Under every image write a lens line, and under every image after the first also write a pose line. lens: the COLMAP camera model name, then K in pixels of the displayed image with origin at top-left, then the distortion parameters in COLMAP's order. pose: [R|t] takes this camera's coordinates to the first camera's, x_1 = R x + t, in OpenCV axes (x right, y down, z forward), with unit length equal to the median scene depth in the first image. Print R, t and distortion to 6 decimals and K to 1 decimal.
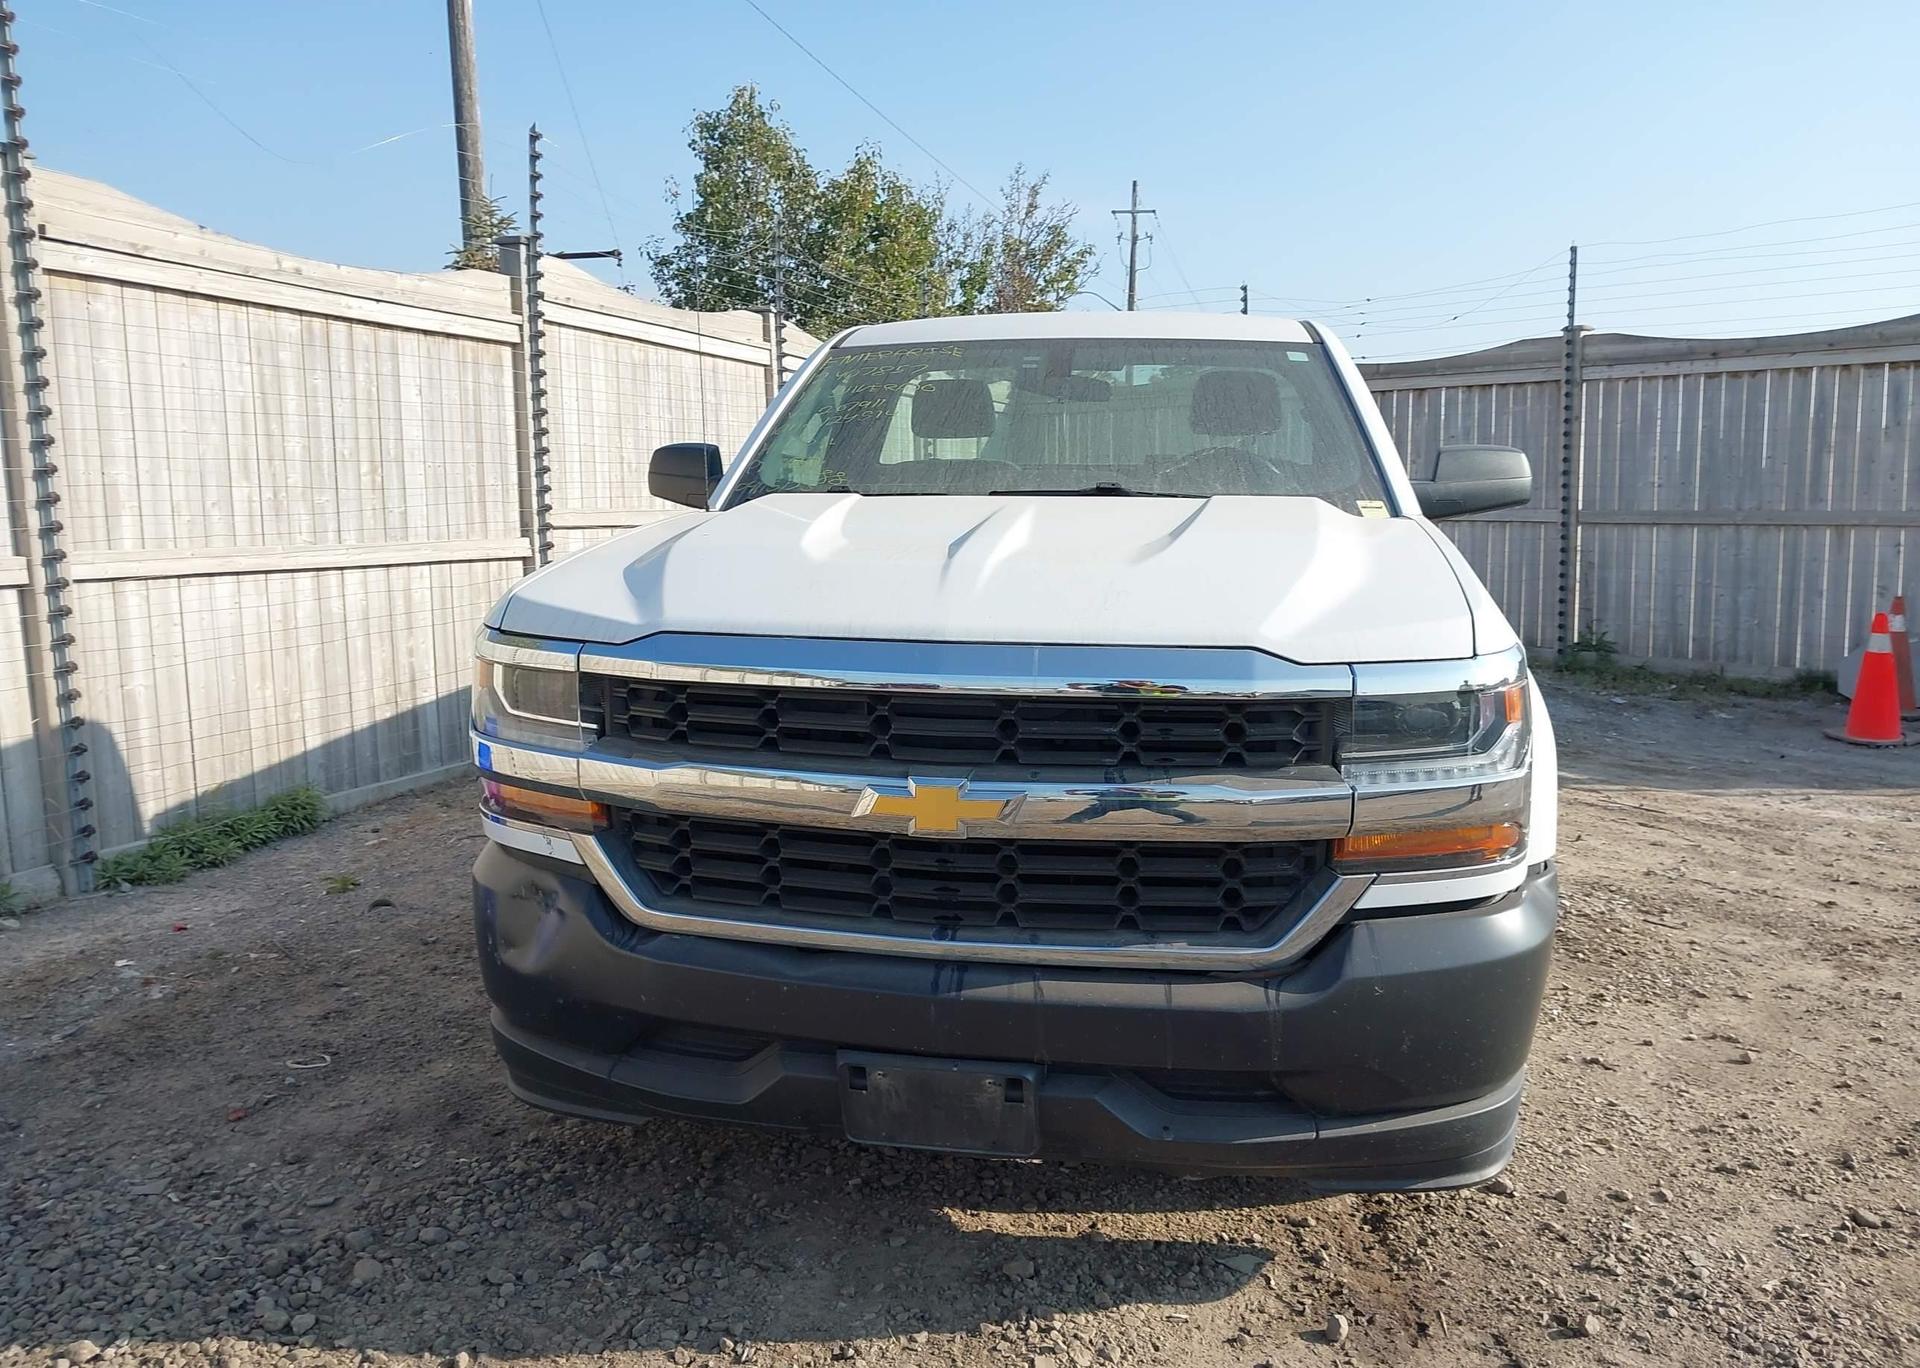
lens RADIAL K [[1466.8, 0, 956.2], [0, 1466.8, 633.5], [0, 0, 1]] dist [0.011010, -0.009124]
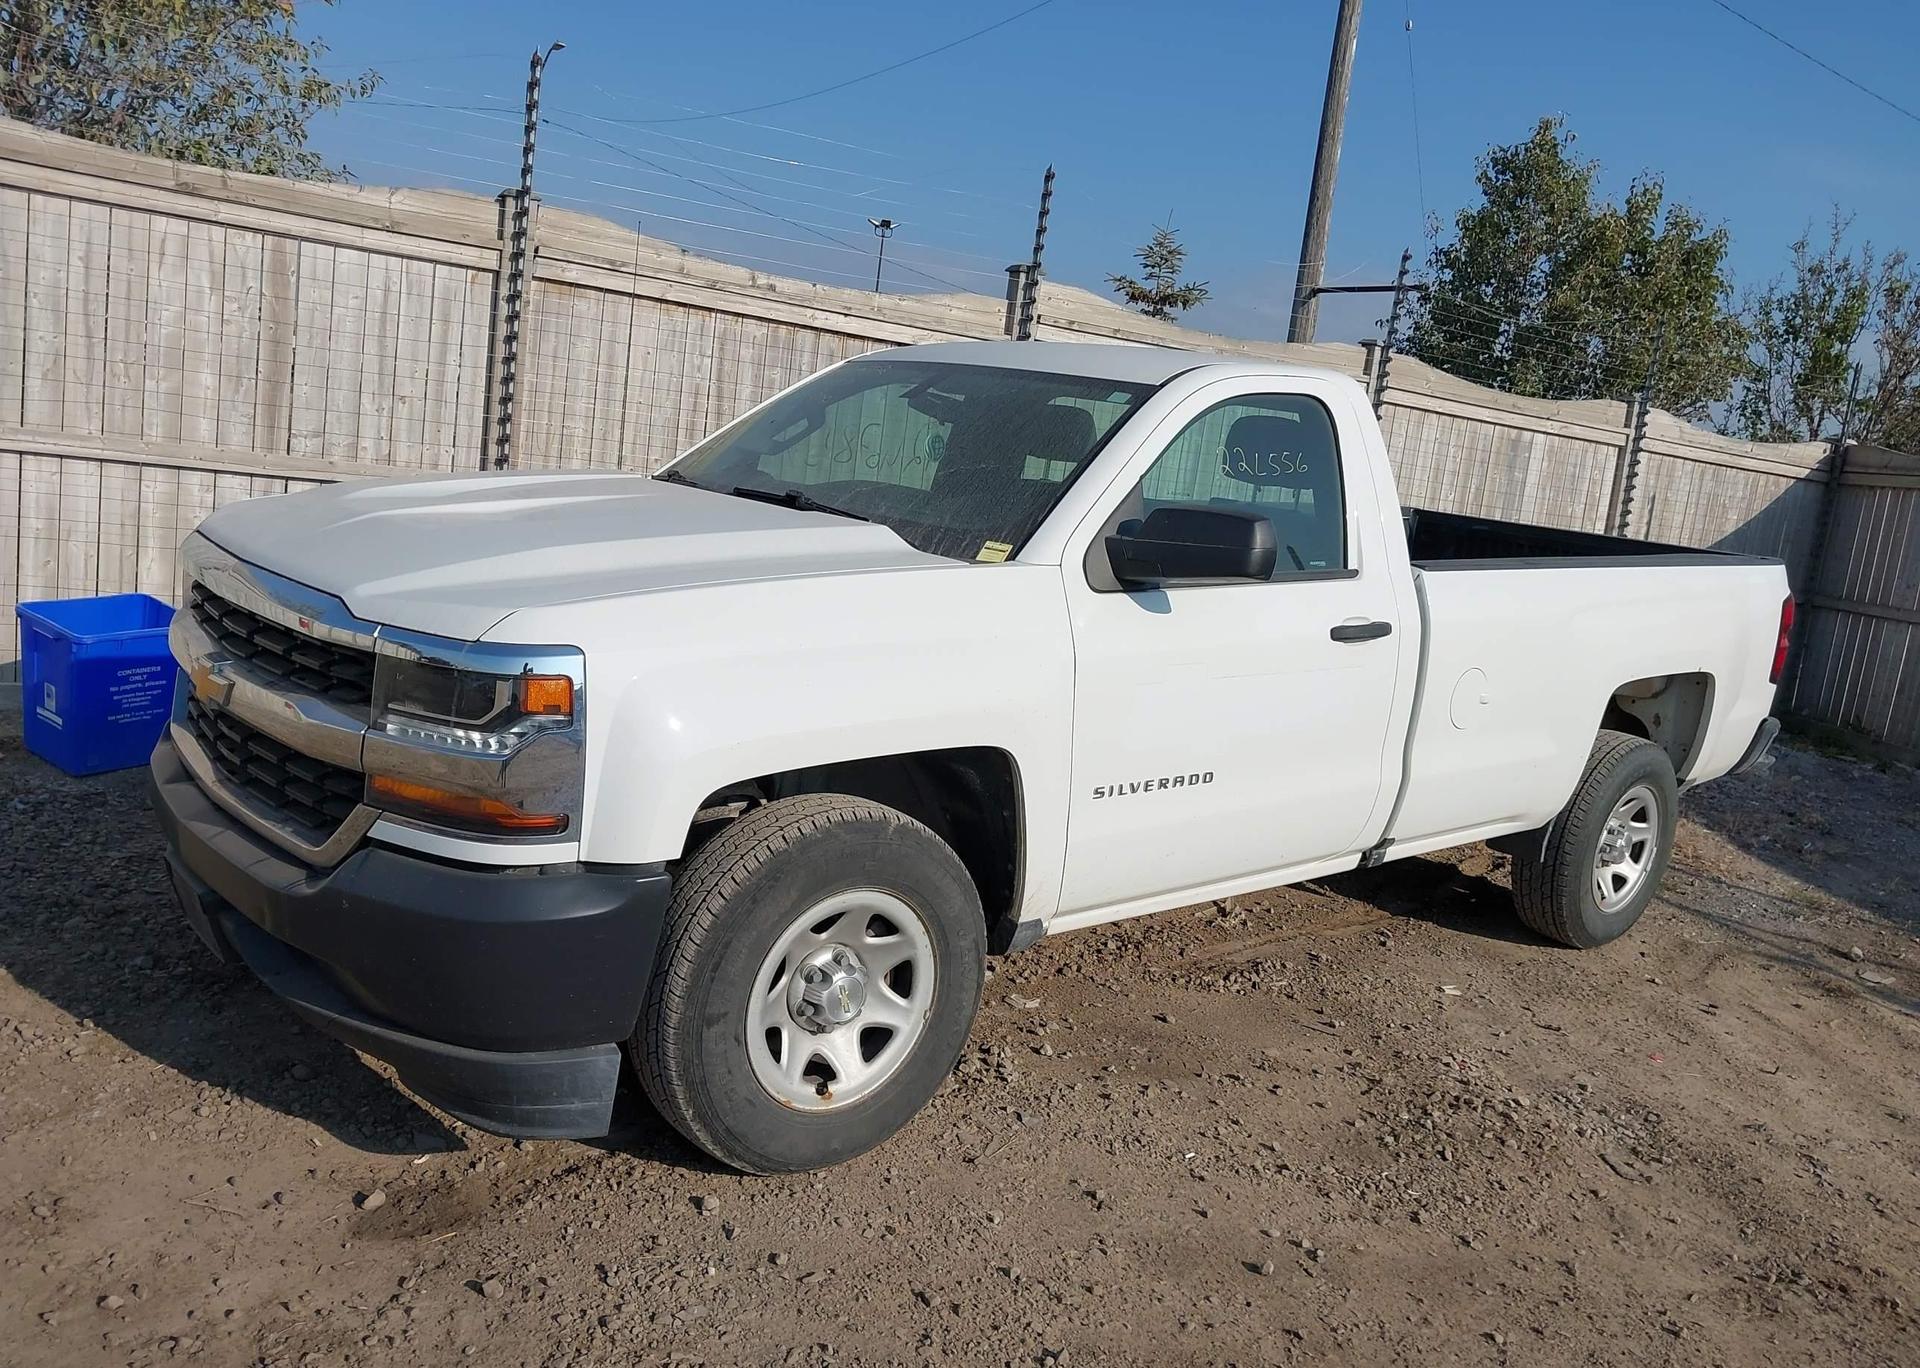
lens RADIAL K [[1408.4, 0, 894.6], [0, 1408.4, 618.2], [0, 0, 1]] dist [0.008713, -0.004477]
pose [[0.788727, 0.168363, -0.591240, 0.449031], [-0.180869, 0.982751, 0.038568, -0.036357], [0.587535, 0.076517, 0.805573, 0.121558]]
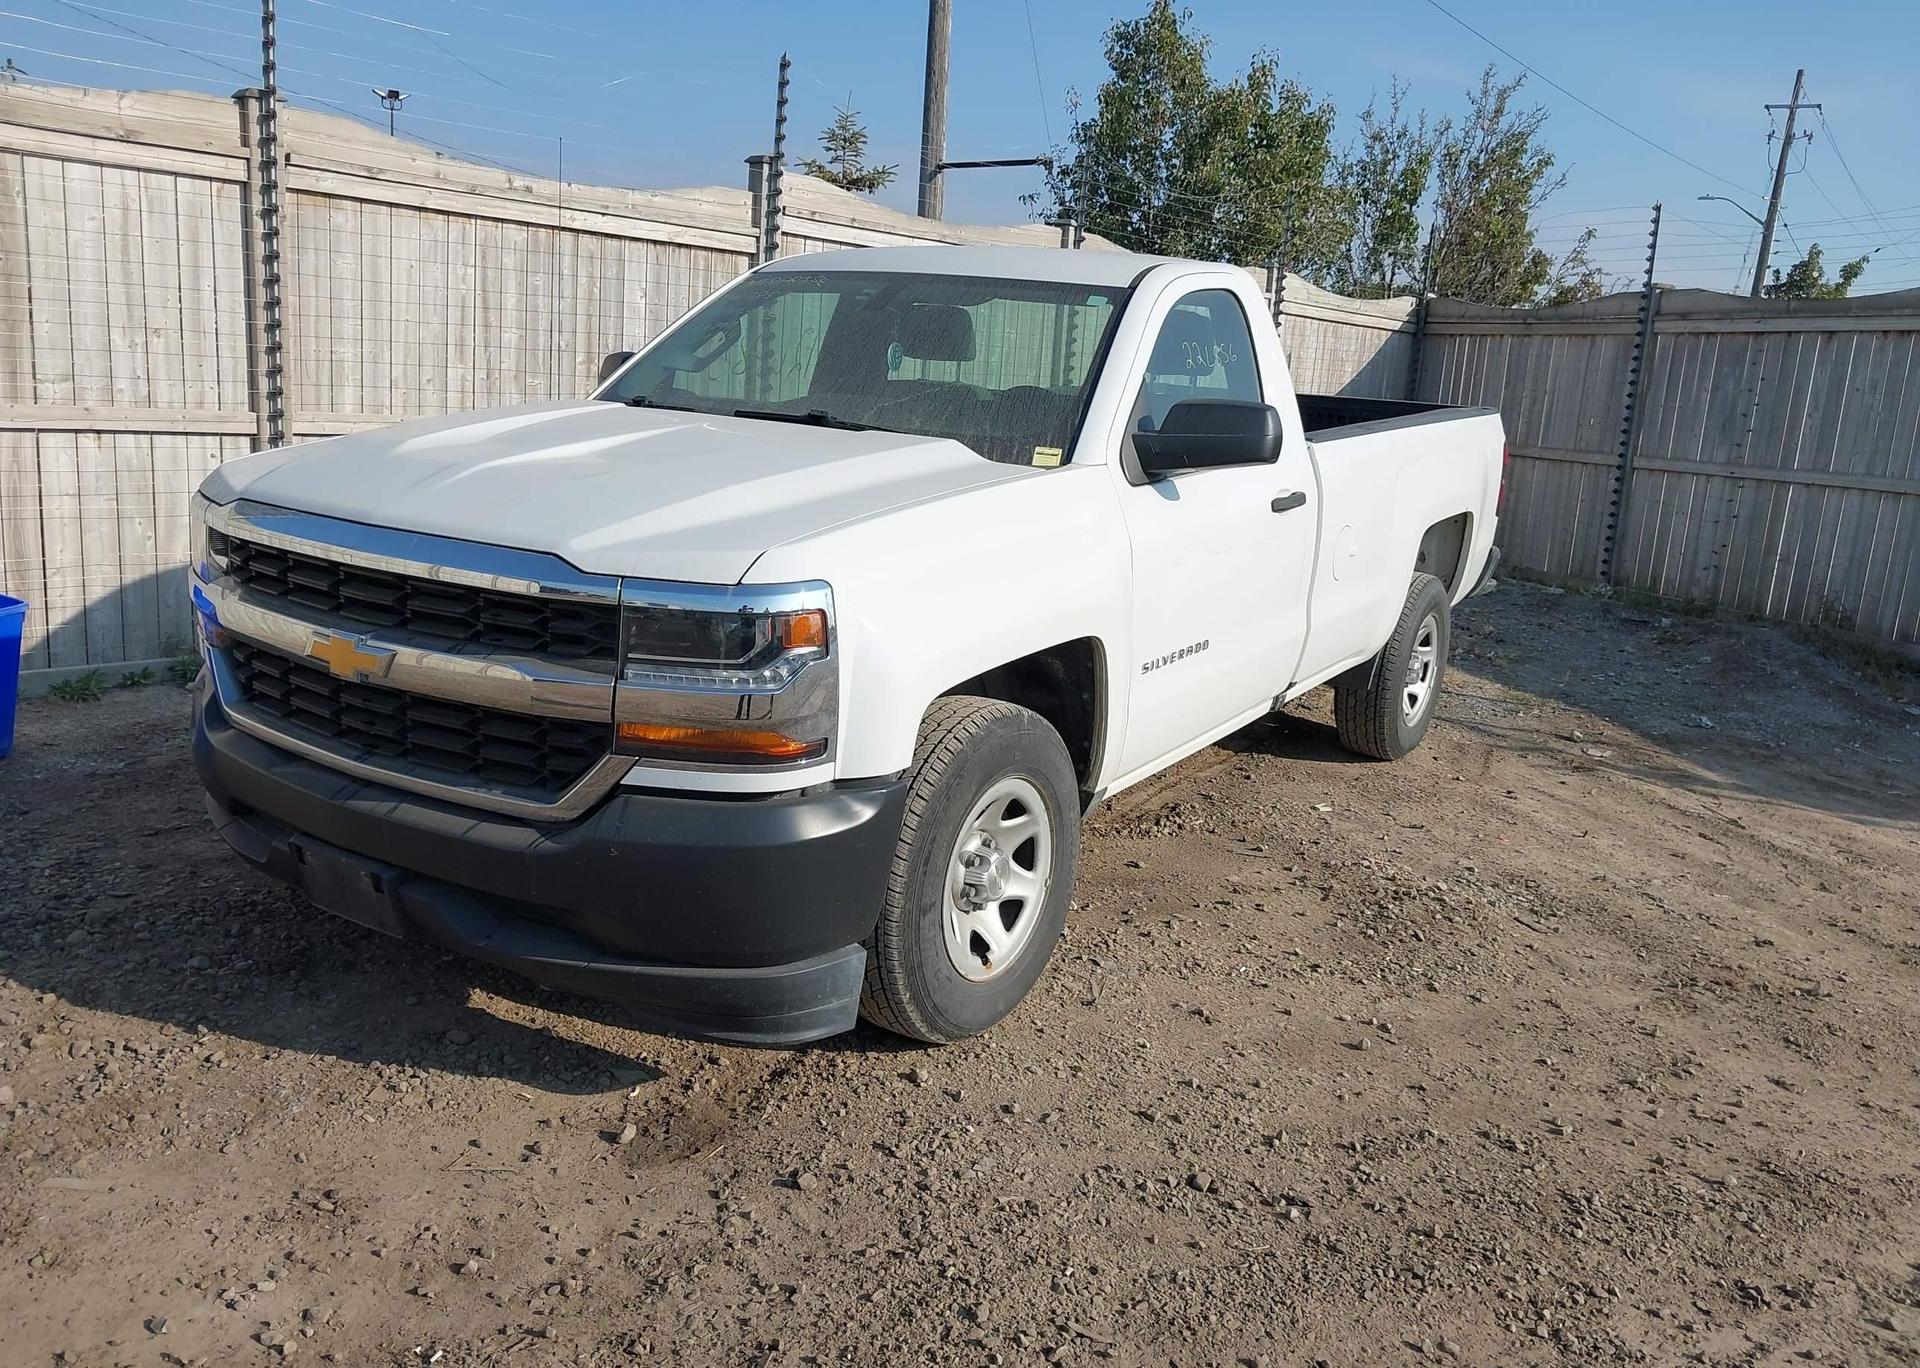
lens RADIAL K [[1447.7, 0, 898.8], [0, 1447.7, 619.0], [0, 0, 1]] dist [0.005912, -0.001821]
pose [[0.928987, 0.119012, -0.350455, 0.319408], [-0.099171, 0.992308, 0.074097, -0.019524], [0.356578, -0.034080, 0.933644, -0.001583]]
